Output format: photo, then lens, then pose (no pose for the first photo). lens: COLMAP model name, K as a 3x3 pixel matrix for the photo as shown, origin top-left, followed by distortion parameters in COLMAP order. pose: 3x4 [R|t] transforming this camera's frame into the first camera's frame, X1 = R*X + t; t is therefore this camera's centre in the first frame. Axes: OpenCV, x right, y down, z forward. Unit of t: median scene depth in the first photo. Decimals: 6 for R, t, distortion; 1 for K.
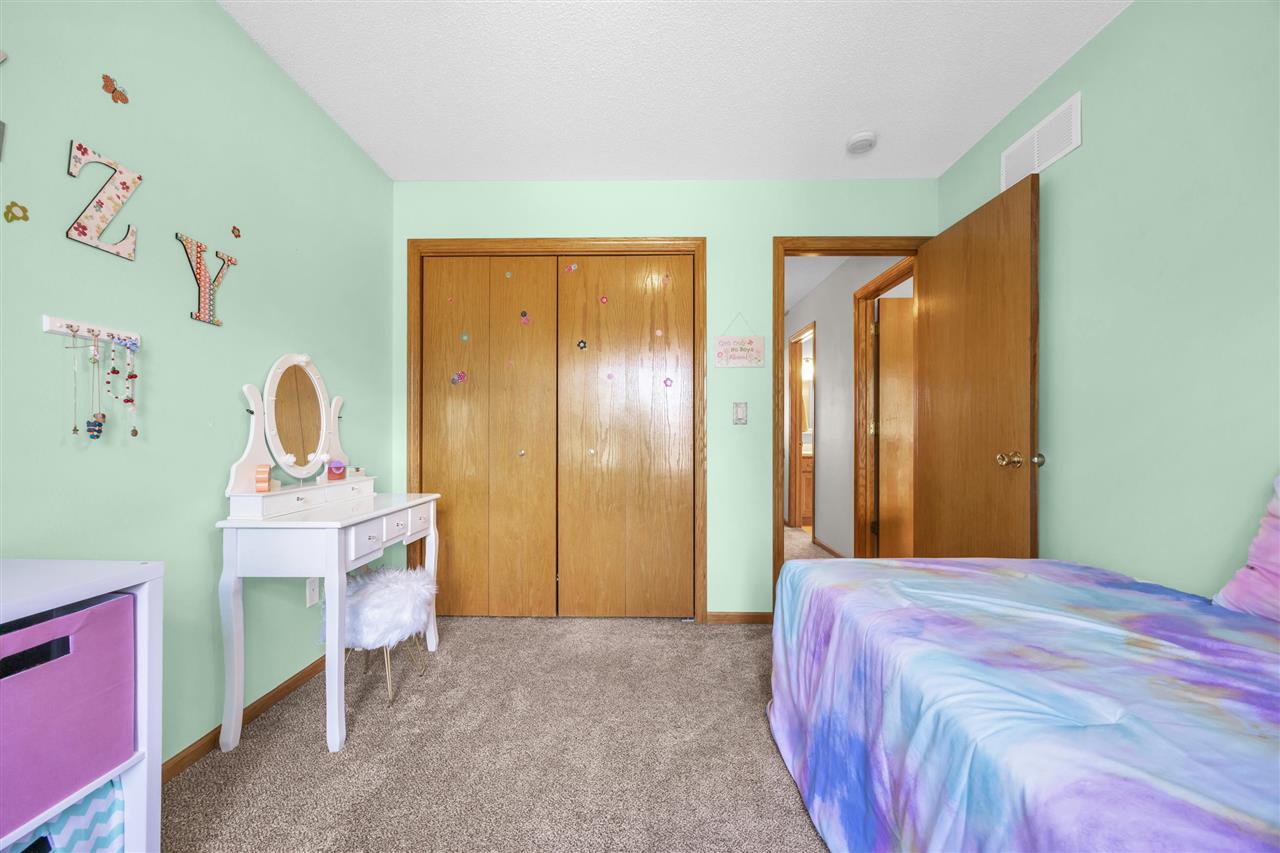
lens RADIAL K [[489.9, 0, 640.2], [0, 489.9, 436.3], [0, 0, 1]] dist [0.002941, 0.000332]
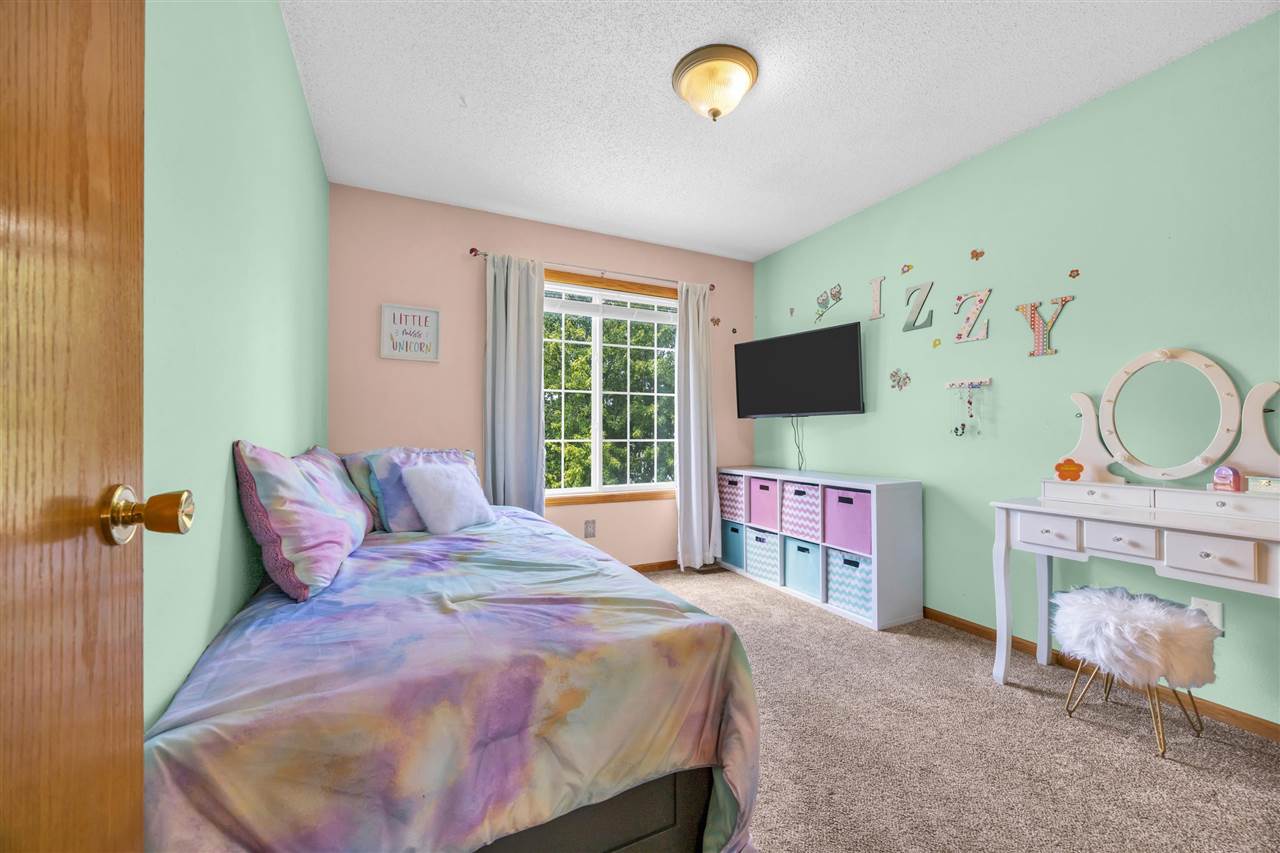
lens RADIAL K [[489.9, 0, 639.6], [0, 489.9, 431.8], [0, 0, 1]] dist [0.002941, 0.000332]
pose [[-0.889658, -0.015705, -0.456357, 0.789317], [-0.013311, 0.999876, -0.008460, 0.016842], [0.456433, -0.001452, -0.889757, 1.723585]]
